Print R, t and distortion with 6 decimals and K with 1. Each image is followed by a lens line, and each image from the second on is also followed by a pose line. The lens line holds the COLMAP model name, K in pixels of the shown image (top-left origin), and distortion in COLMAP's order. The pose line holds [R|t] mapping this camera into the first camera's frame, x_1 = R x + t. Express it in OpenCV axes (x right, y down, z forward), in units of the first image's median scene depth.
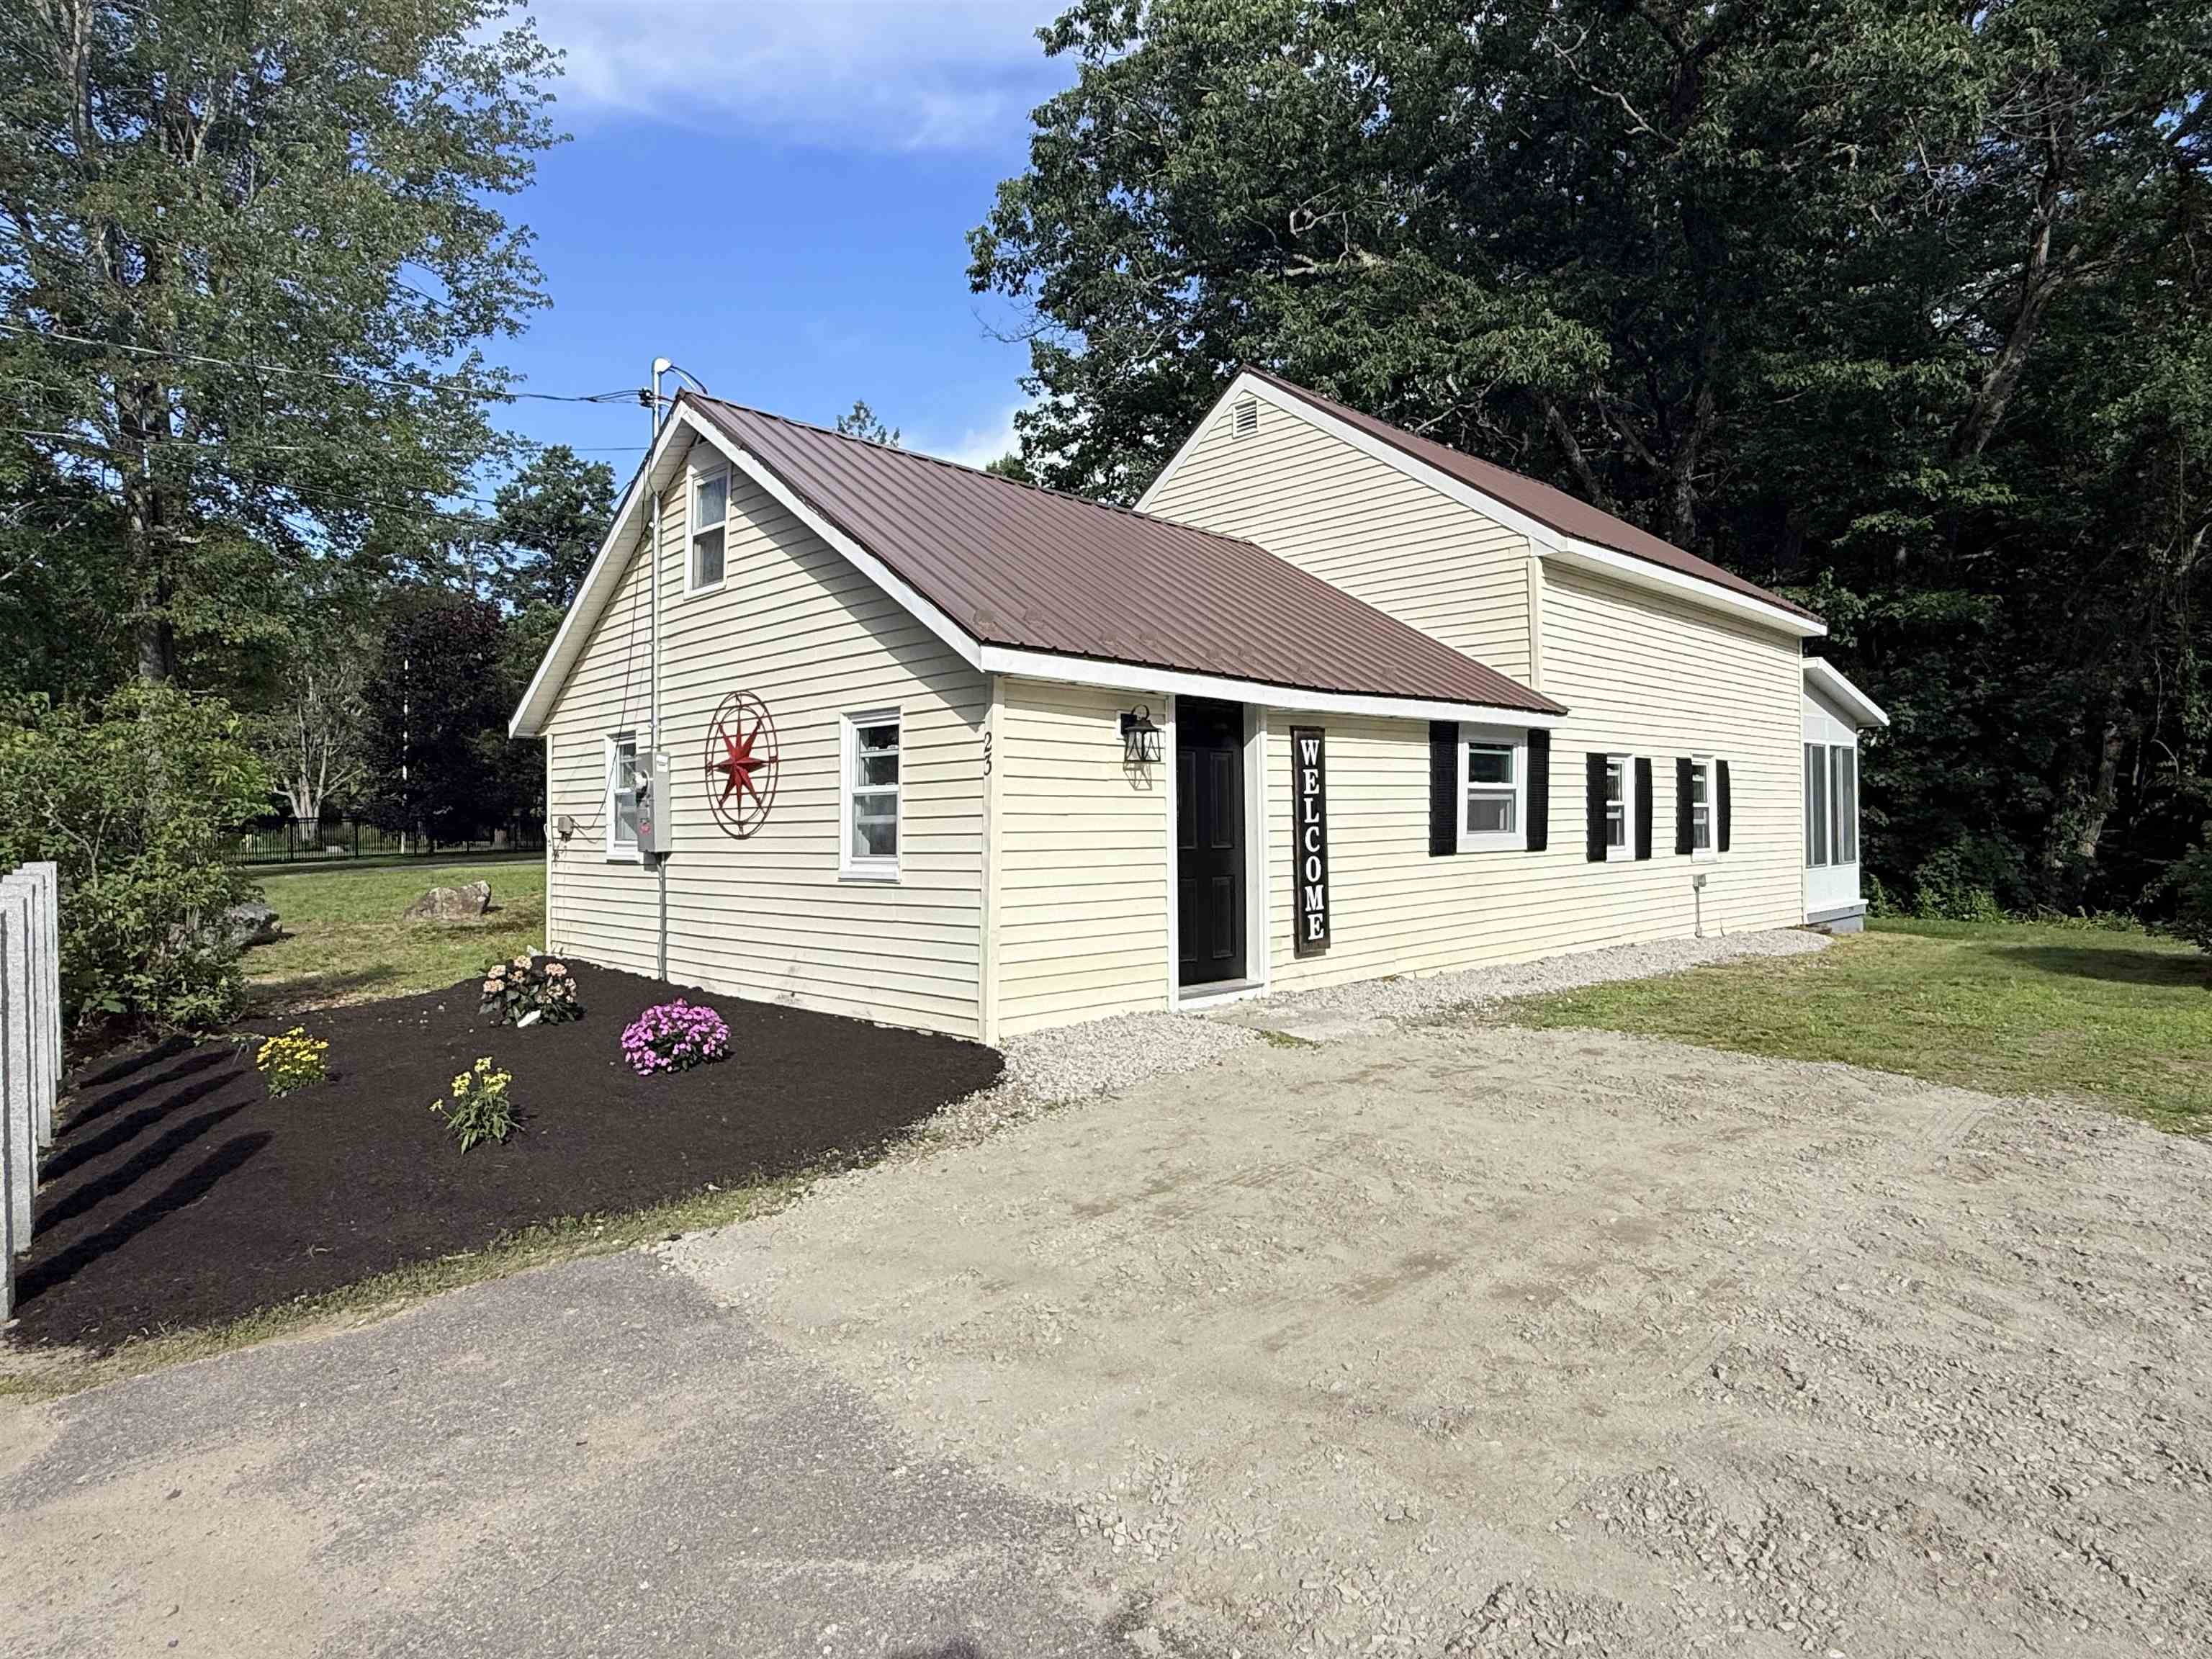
lens RADIAL K [[1278.9, 0, 1106.0], [0, 1278.9, 829.5], [0, 0, 1]] dist [0.001251, -0.000450]
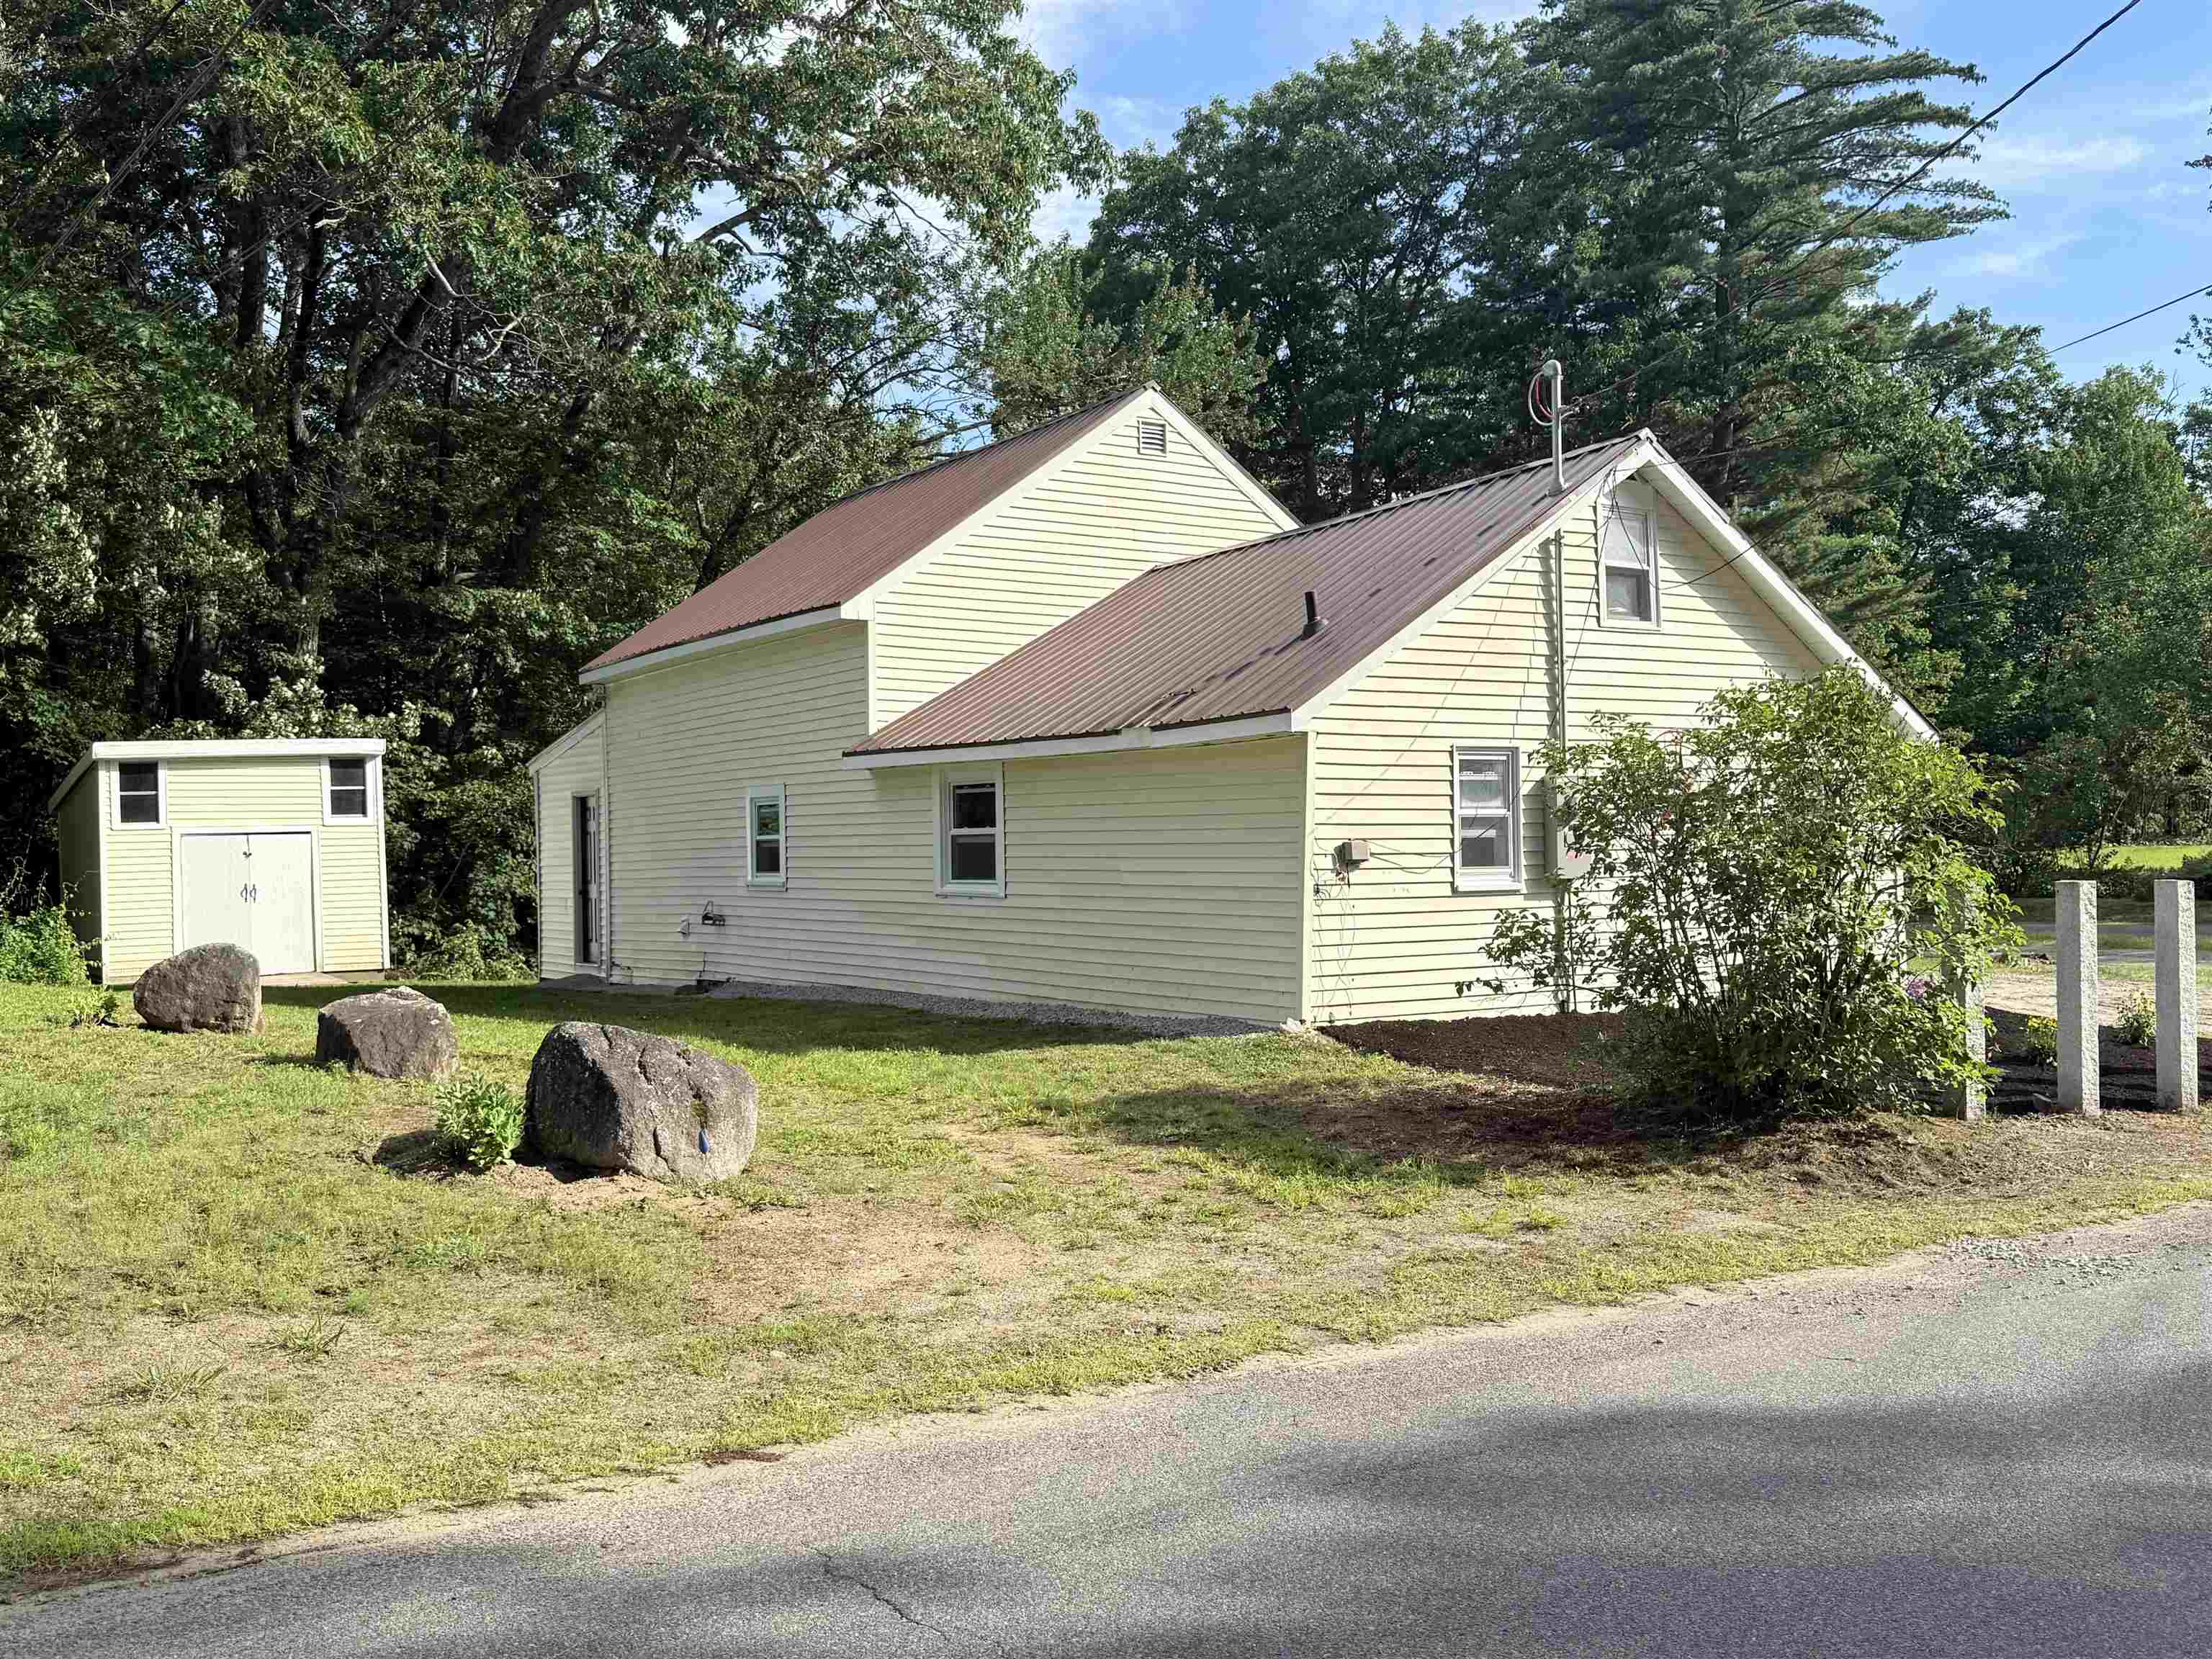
lens RADIAL K [[1949.4, 0, 1106.0], [0, 1949.4, 829.5], [0, 0, 1]] dist [0.131939, -0.357633]
pose [[0.204229, 0.022008, 0.978676, -1.680965], [0.016509, 0.999528, -0.025922, 0.012008], [-0.978784, 0.021450, 0.203769, 0.939830]]
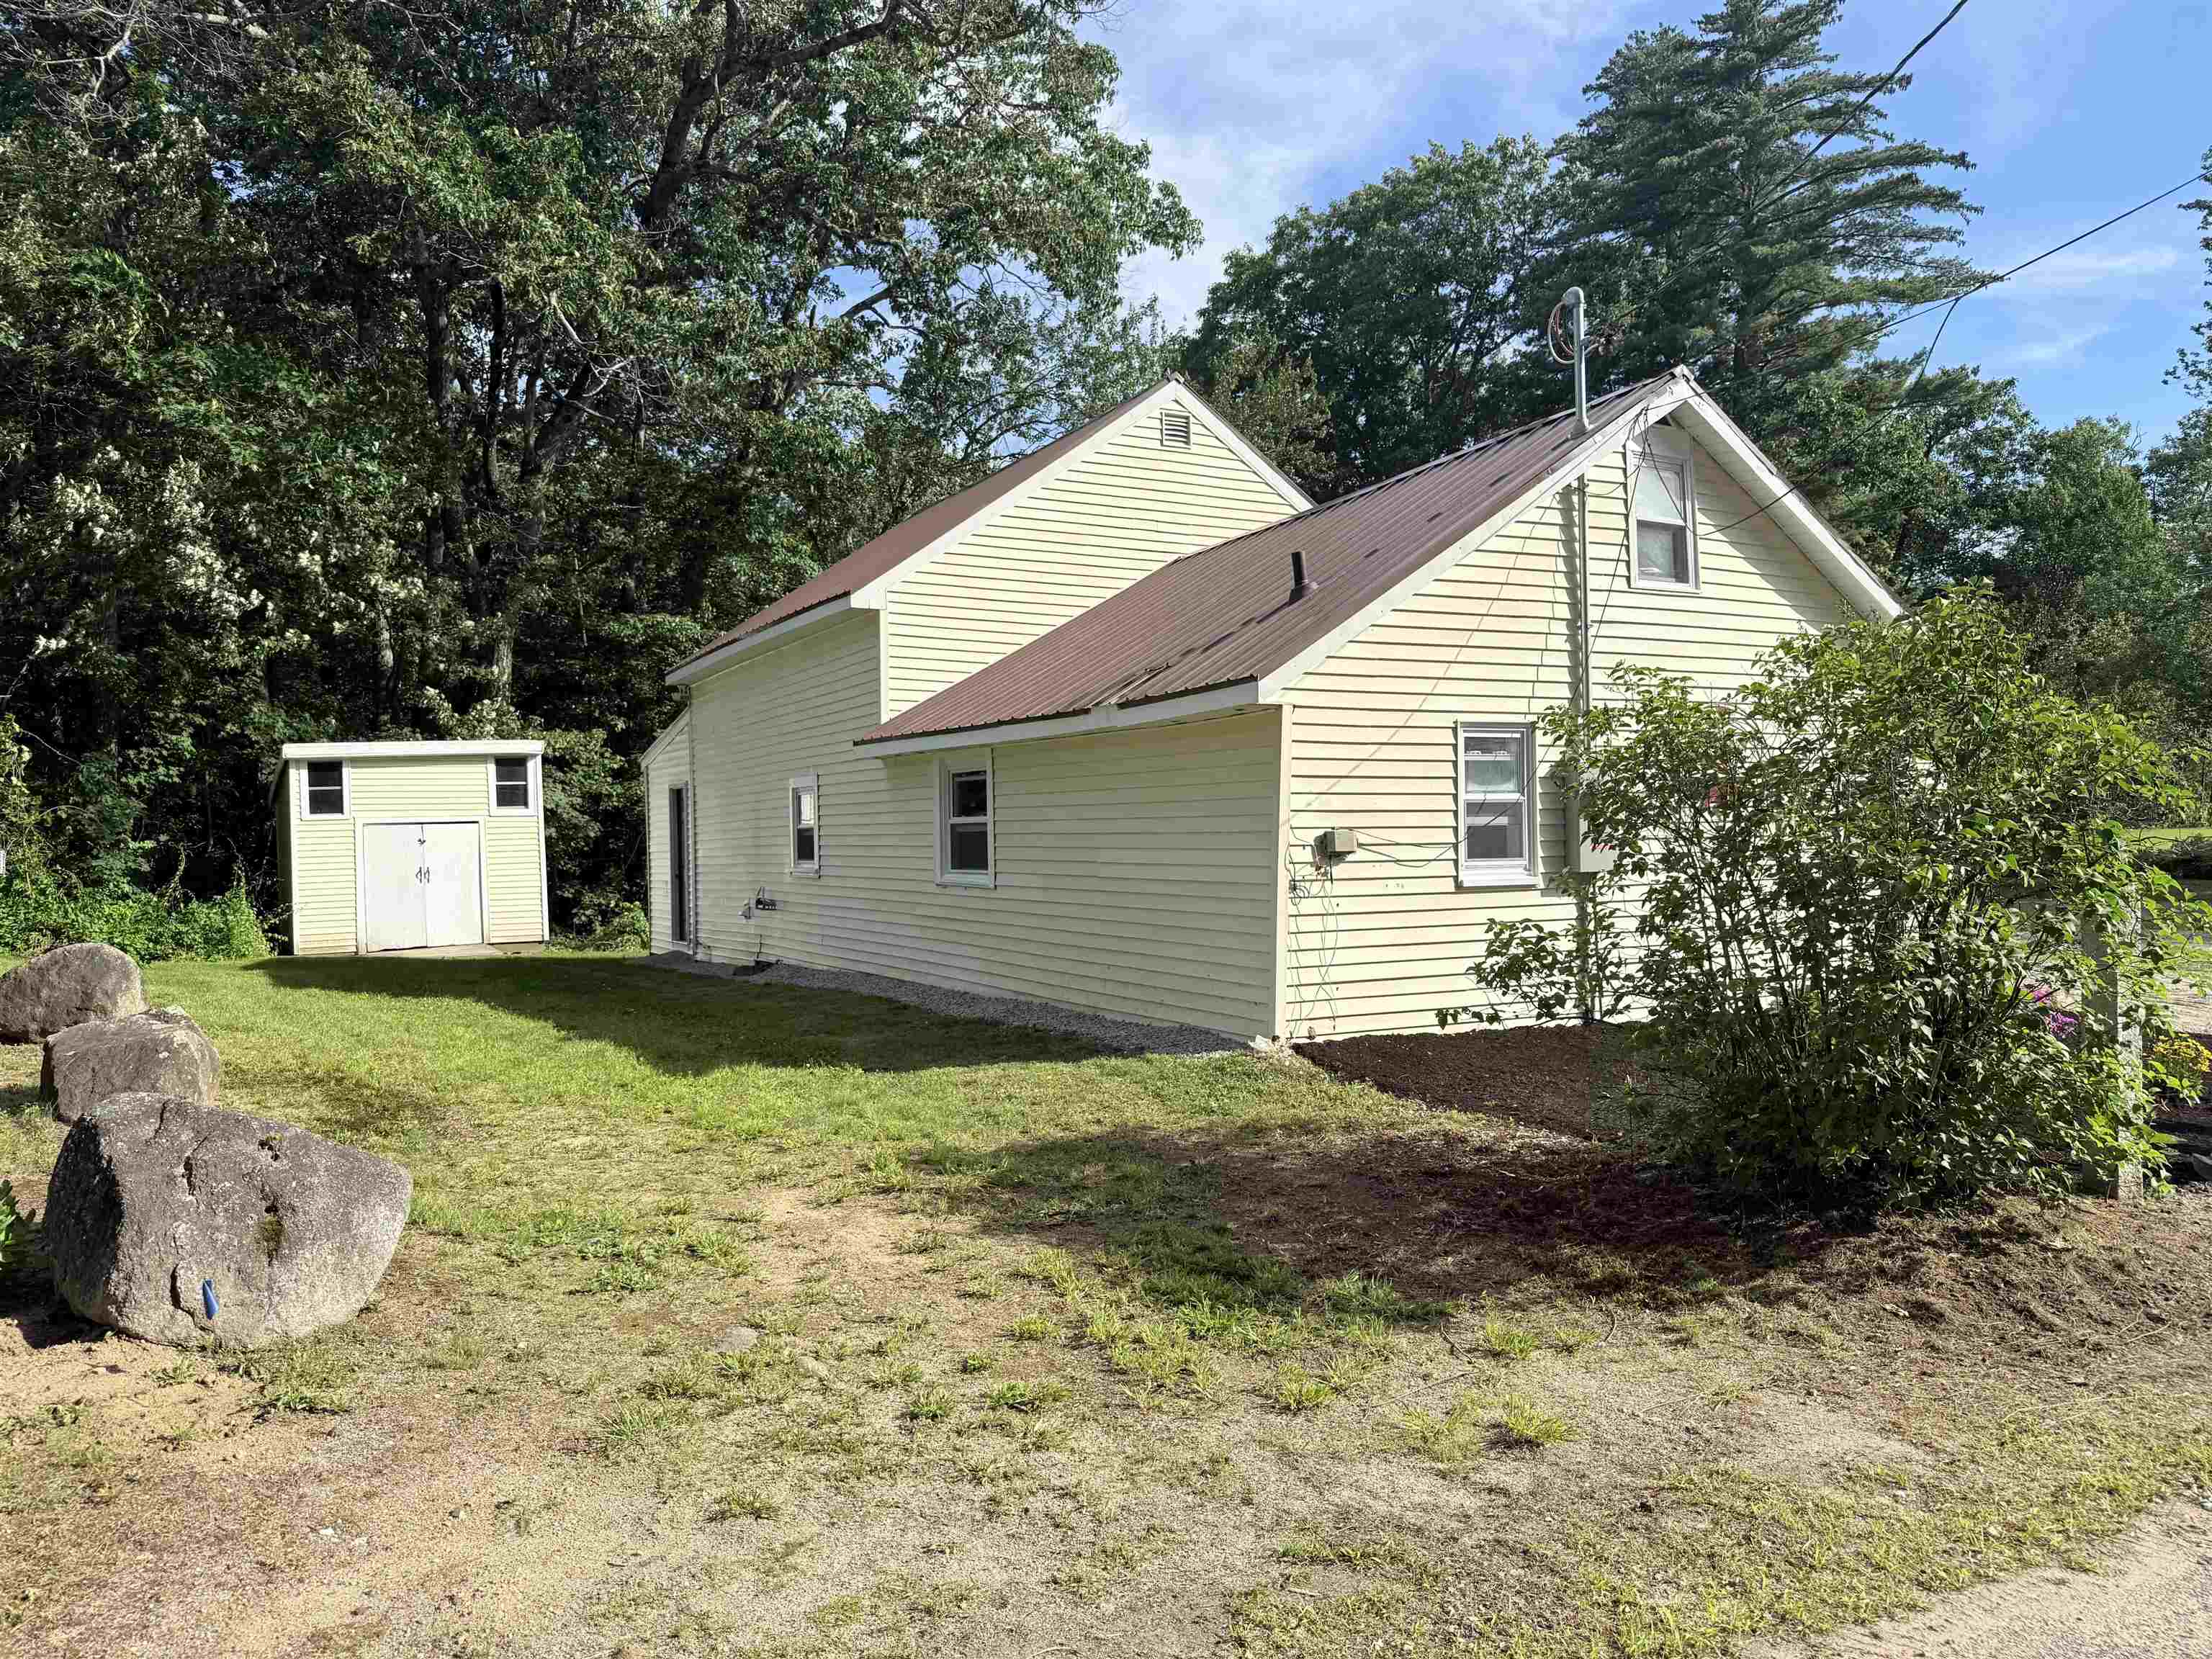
lens RADIAL K [[1516.0, 0, 1100.3], [0, 1516.0, 846.0], [0, 0, 1]] dist [0.056338, -0.101709]
pose [[0.290218, 0.003366, 0.956955, -1.277262], [0.017171, 0.999815, -0.008725, 0.003538], [-0.956807, 0.018964, 0.290106, 0.921232]]
